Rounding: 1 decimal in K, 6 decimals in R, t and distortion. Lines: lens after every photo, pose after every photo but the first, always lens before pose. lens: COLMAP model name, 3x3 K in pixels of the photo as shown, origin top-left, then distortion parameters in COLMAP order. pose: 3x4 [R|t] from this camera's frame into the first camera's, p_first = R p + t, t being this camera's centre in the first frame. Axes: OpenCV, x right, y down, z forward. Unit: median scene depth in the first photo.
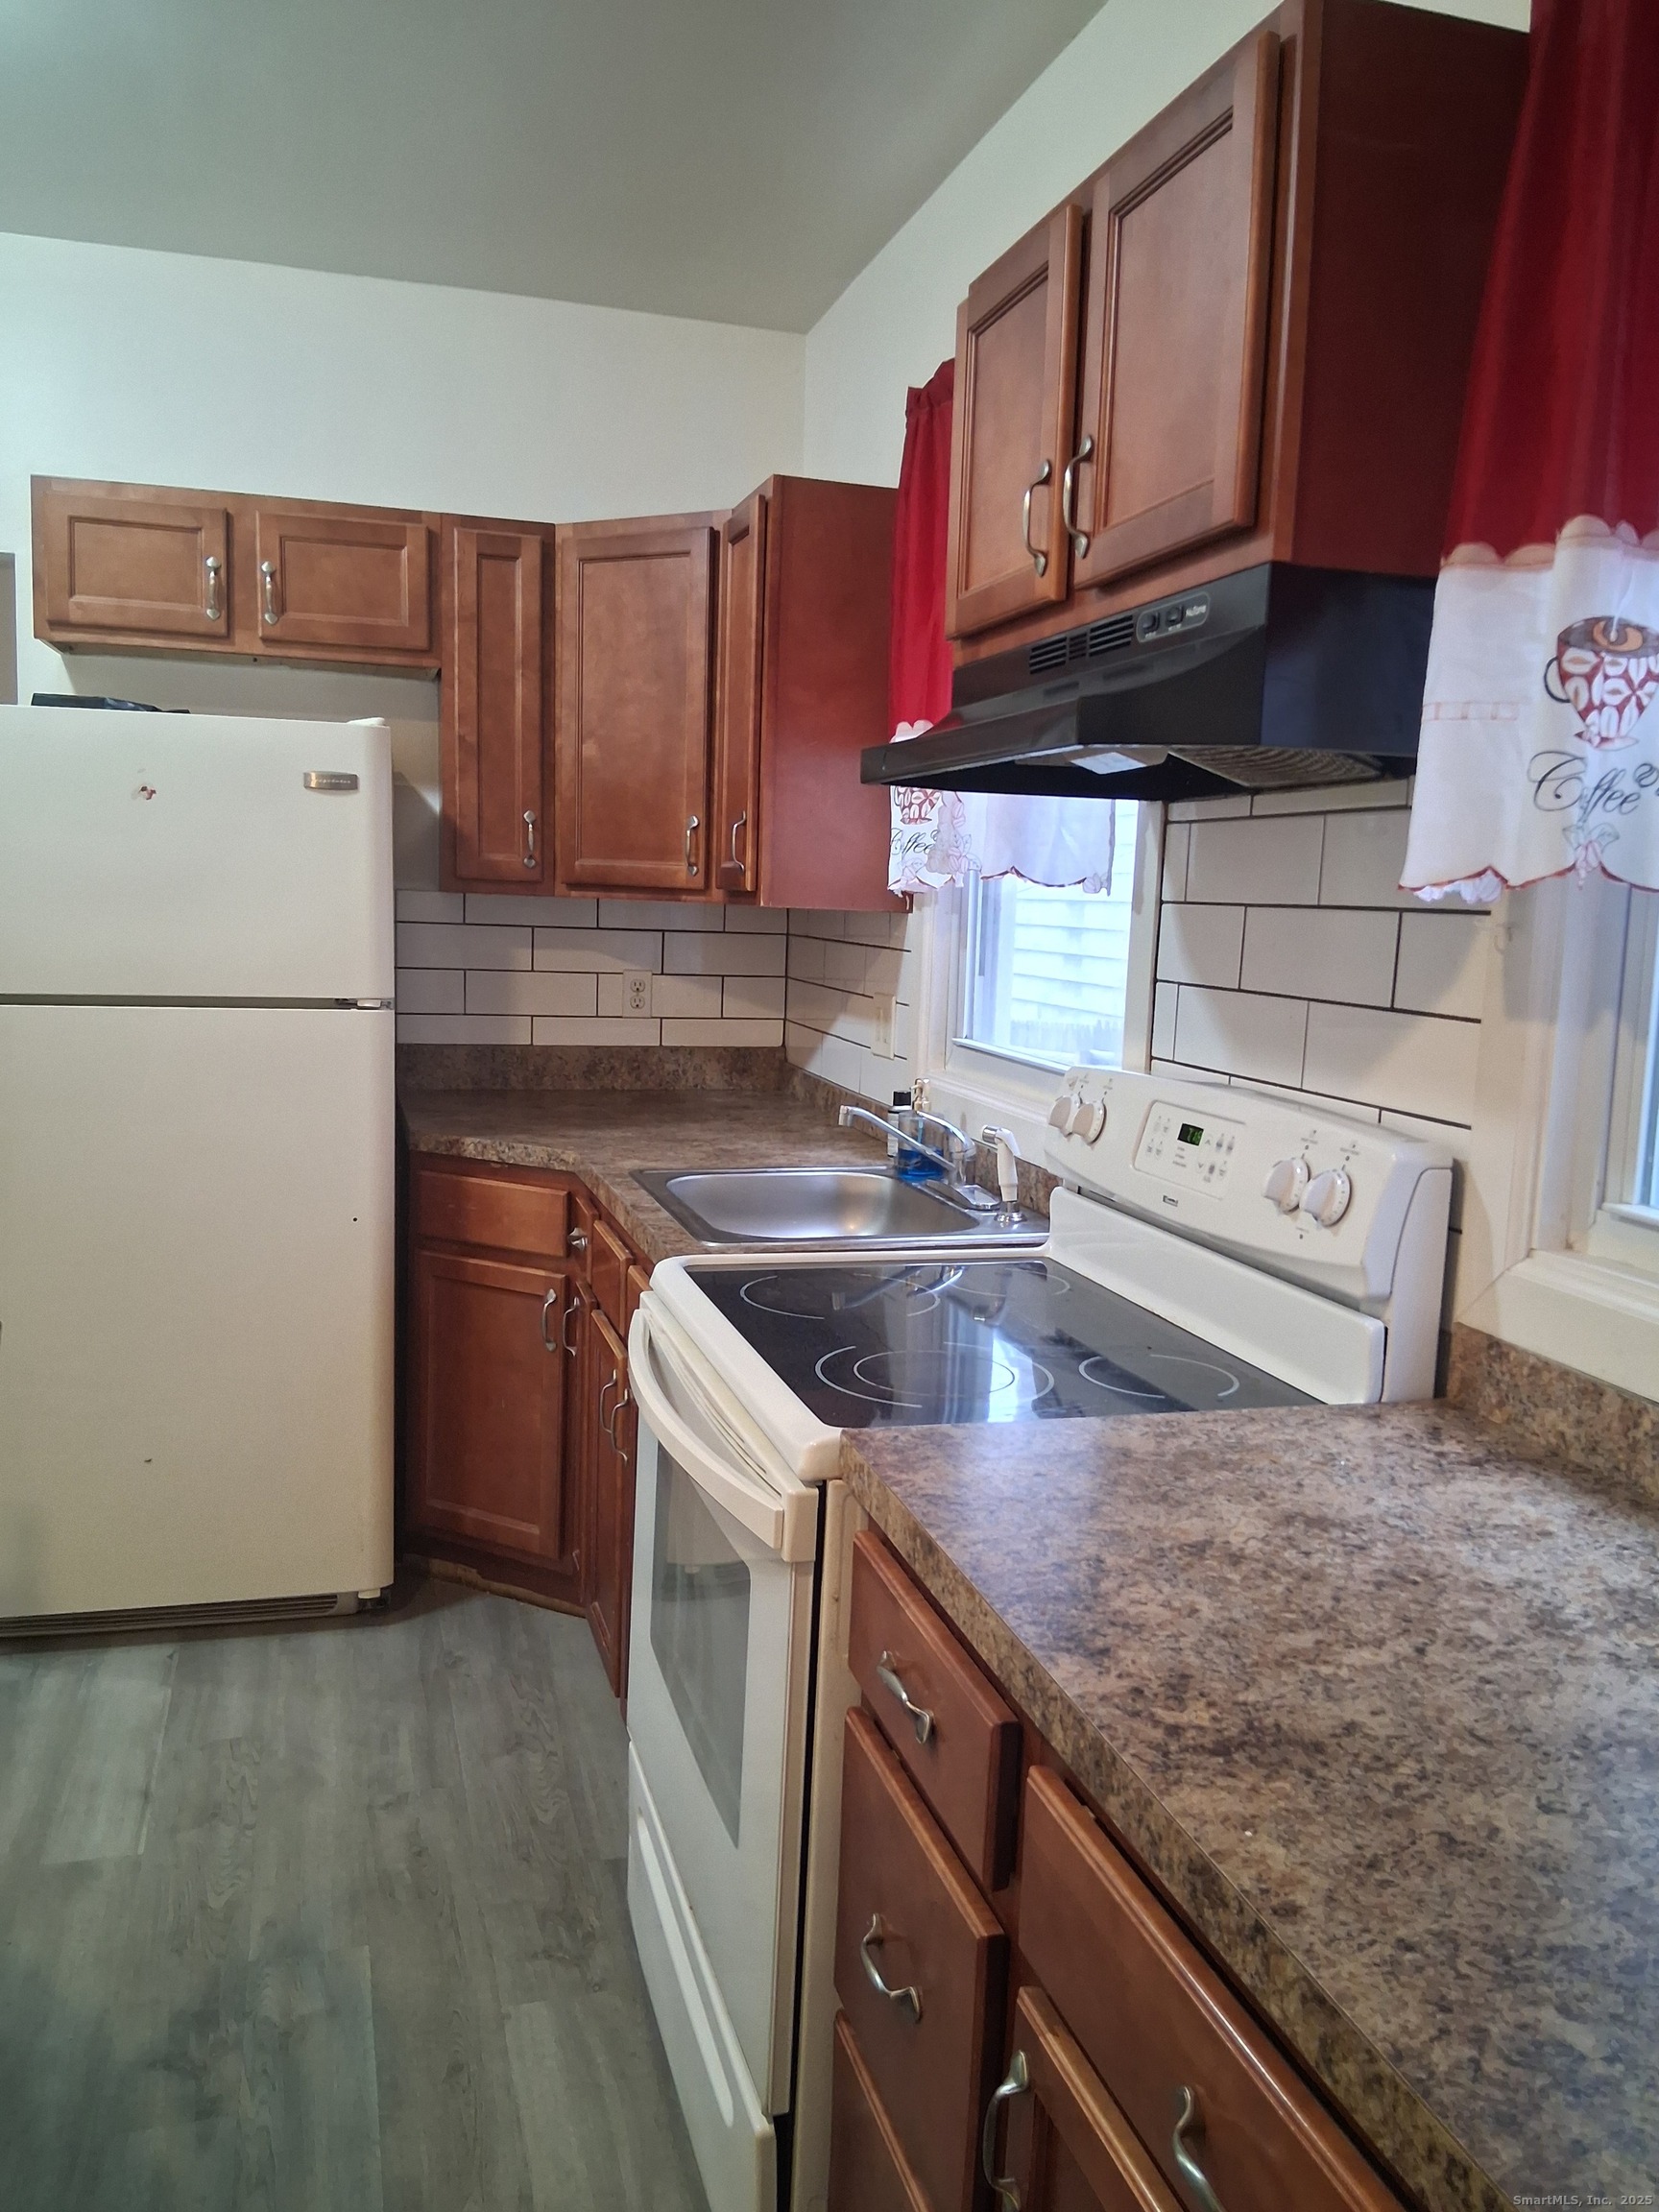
lens RADIAL K [[1677.8, 0, 830.3], [0, 1677.8, 1101.9], [0, 0, 1]] dist [0.114452, -0.191904]
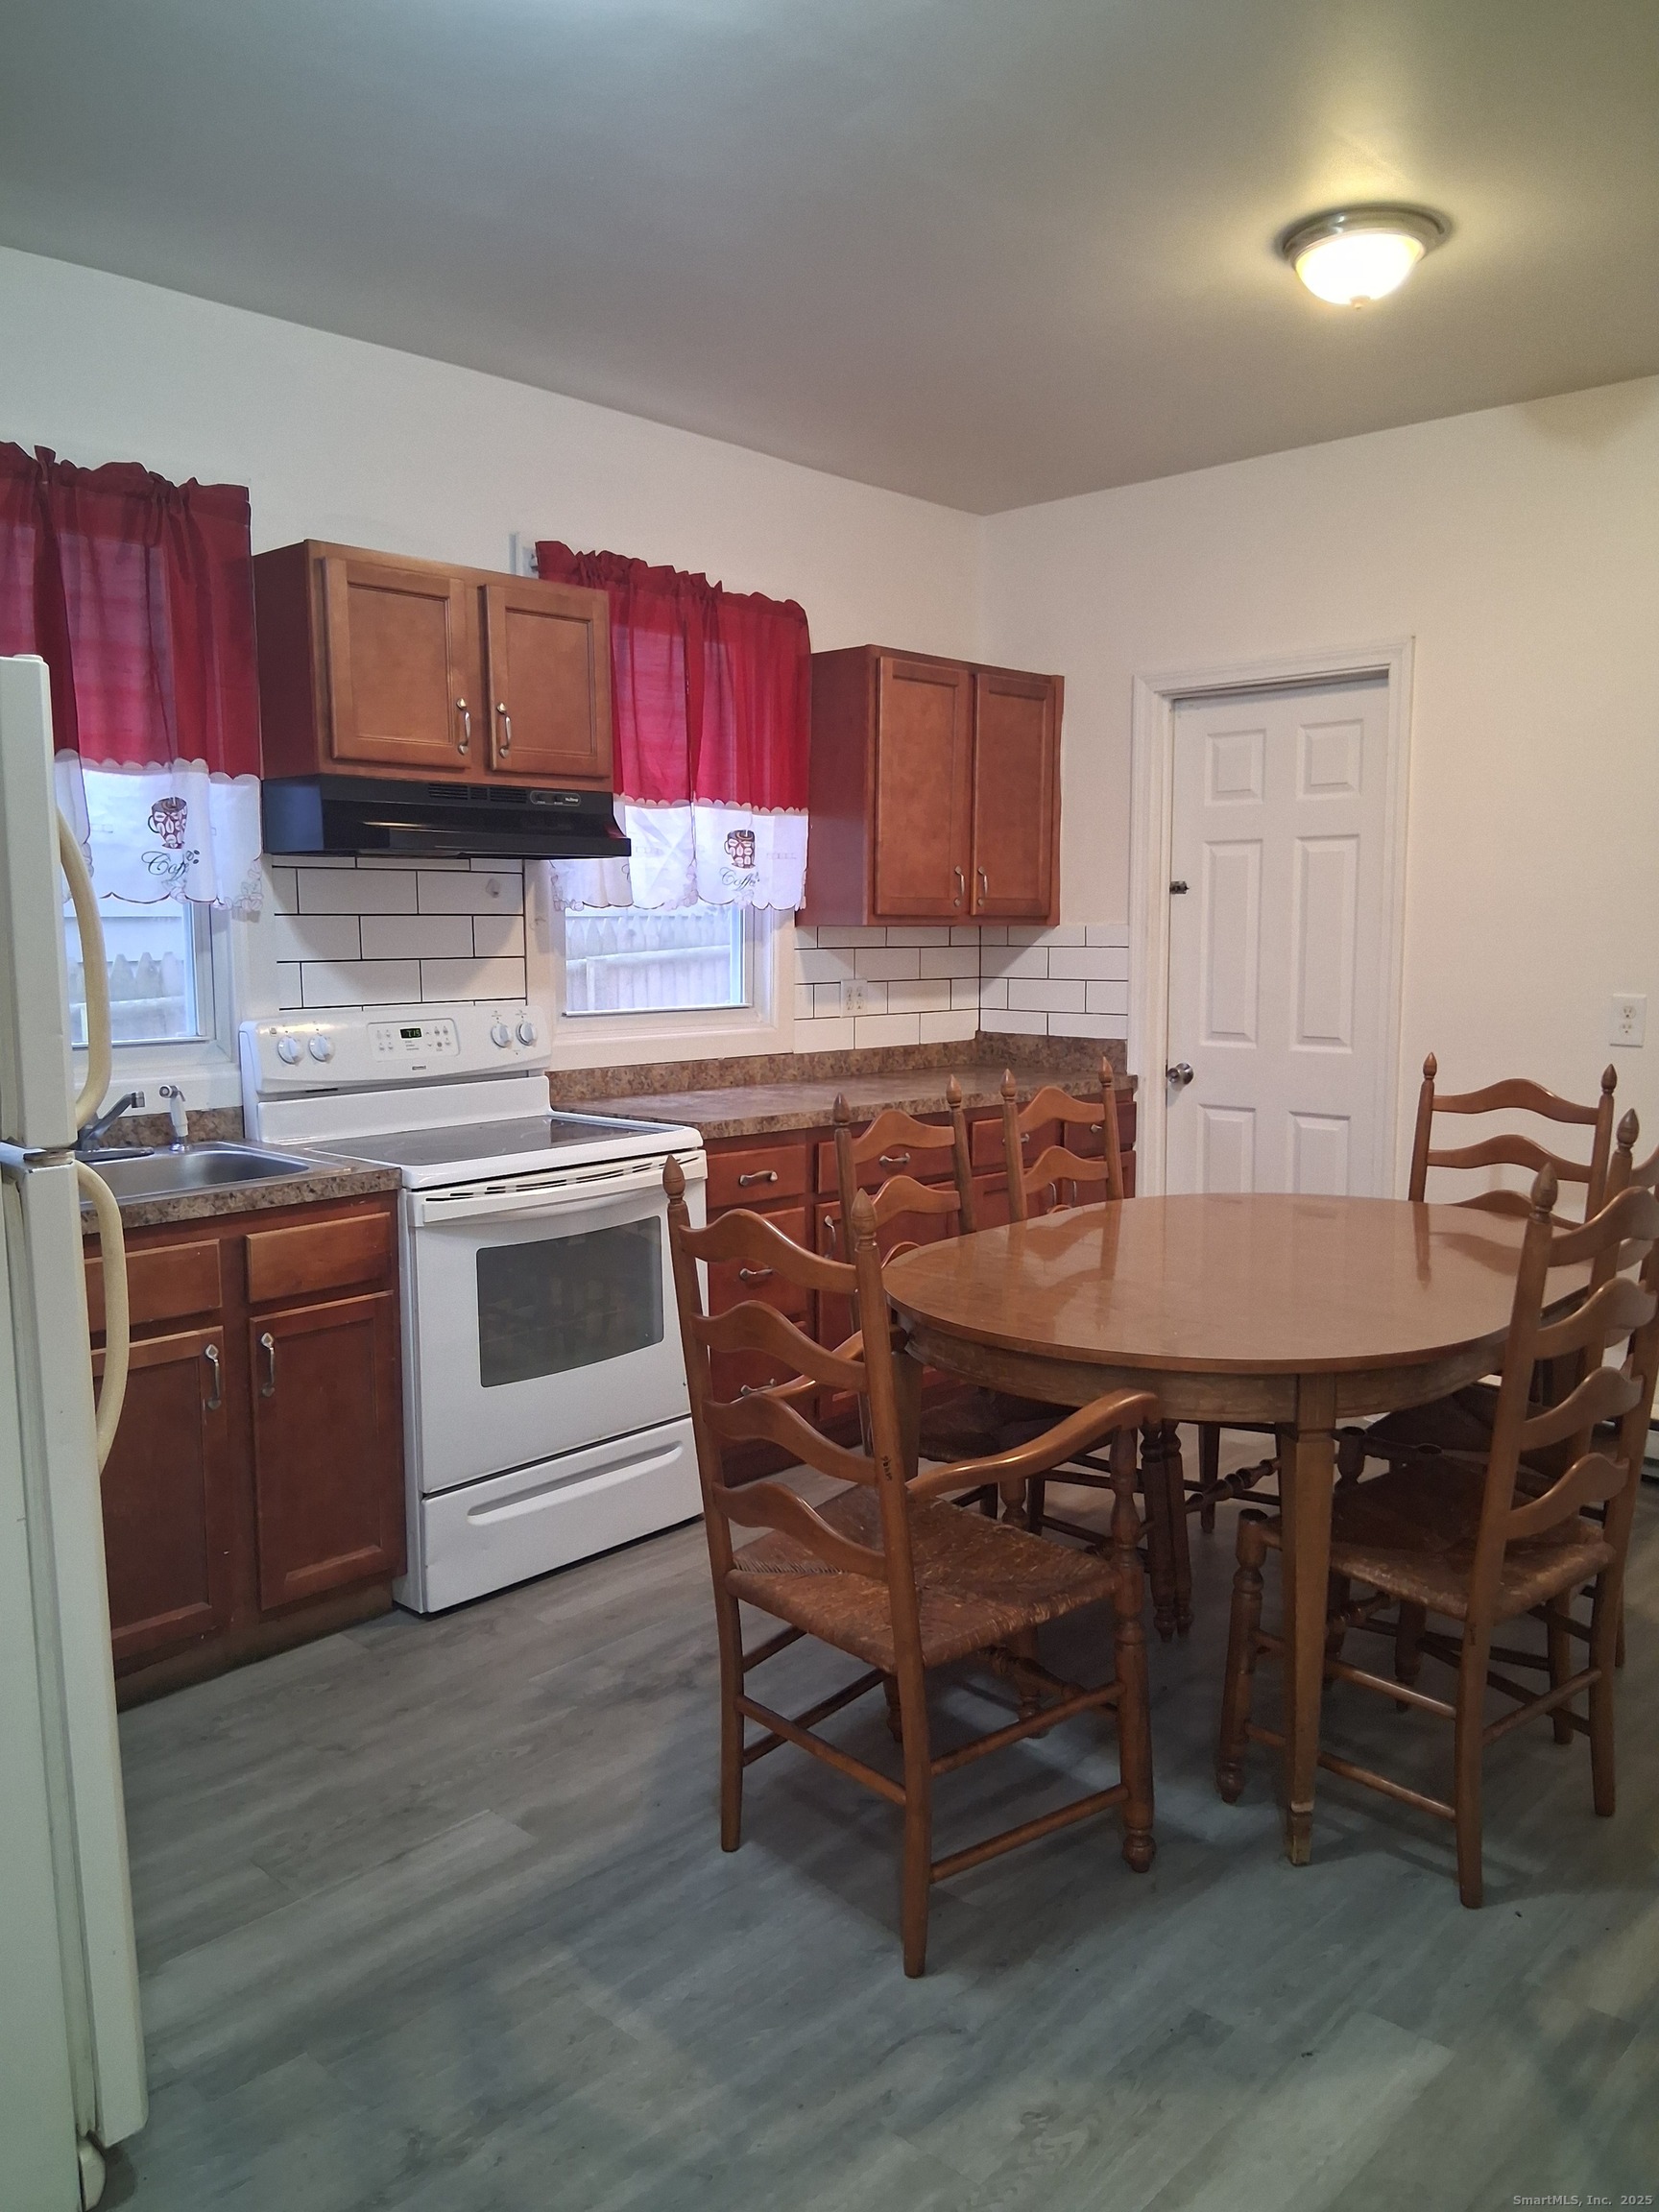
lens RADIAL K [[1679.4, 0, 830.4], [0, 1679.4, 1113.7], [0, 0, 1]] dist [0.130695, -0.111269]
pose [[-0.506507, -0.135789, 0.851476, -2.285365], [0.093793, 0.972985, 0.210959, -0.343837], [-0.857119, 0.186715, -0.480088, 2.053526]]
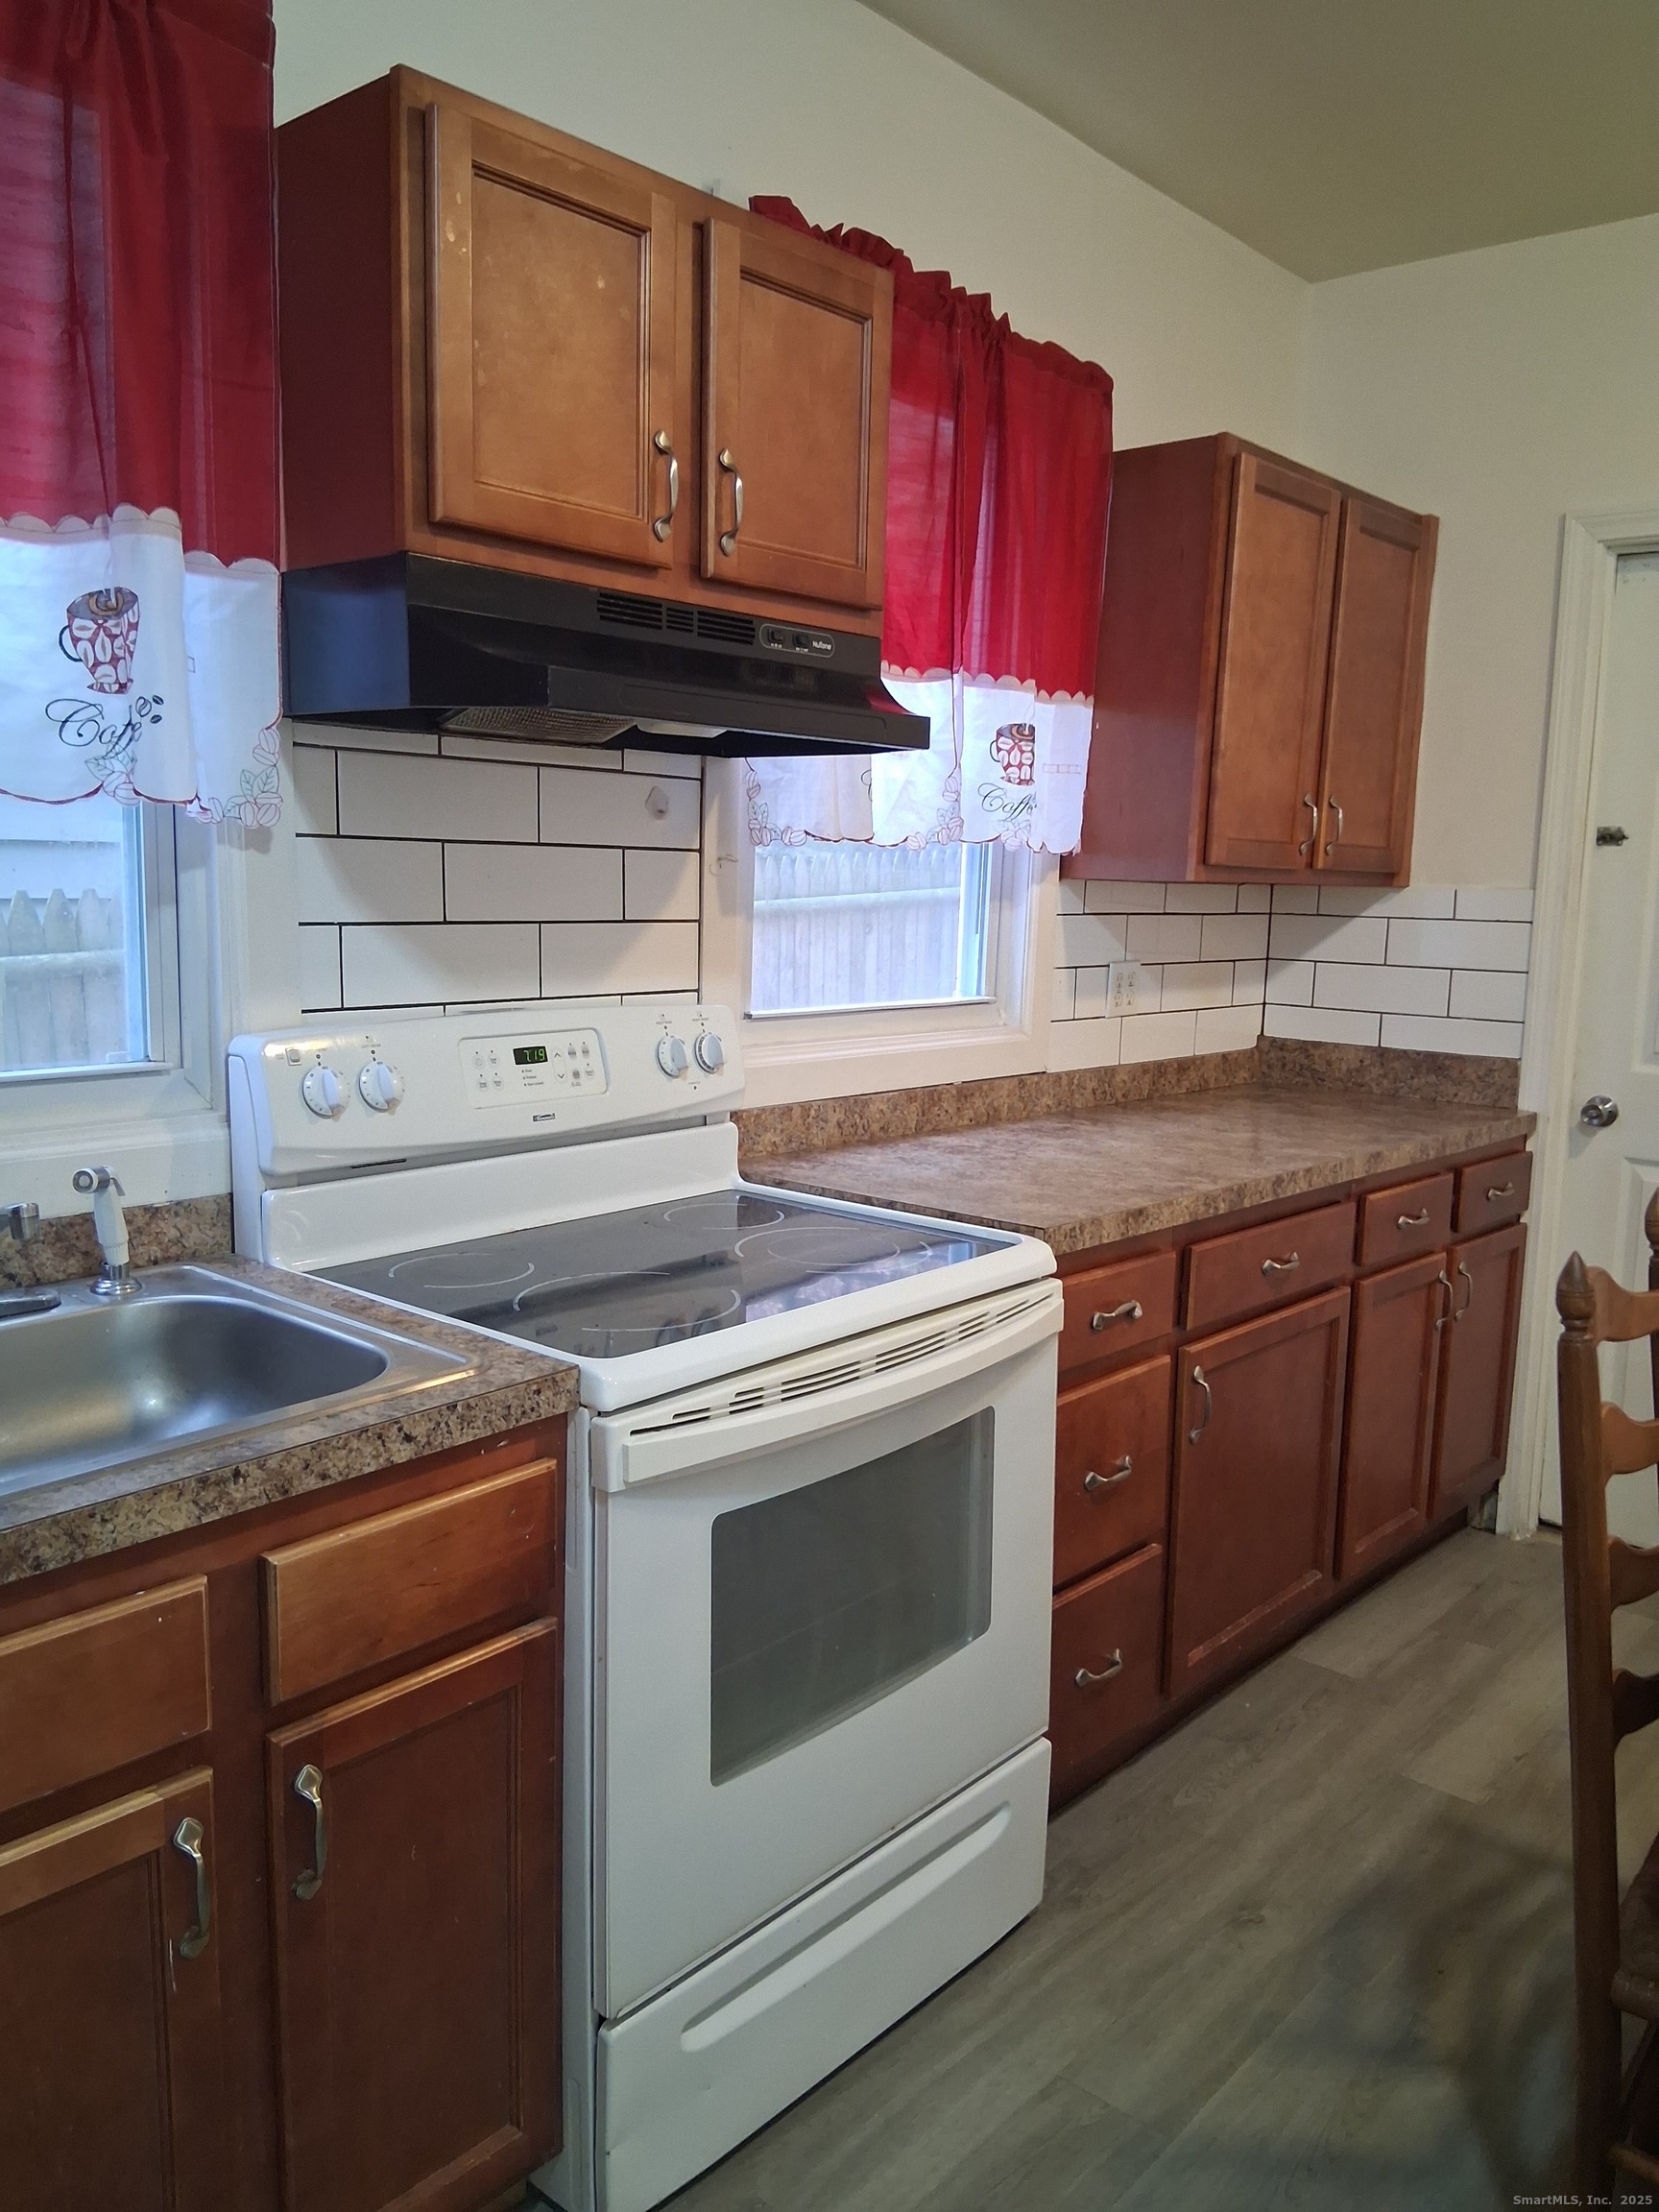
lens RADIAL K [[1675.0, 0, 833.6], [0, 1675.0, 1109.8], [0, 0, 1]] dist [0.143059, -0.243581]
pose [[-0.541019, -0.169882, 0.823674, -1.067596], [0.061452, 0.968783, 0.240174, -0.262740], [-0.838762, 0.180555, -0.513690, 1.868277]]
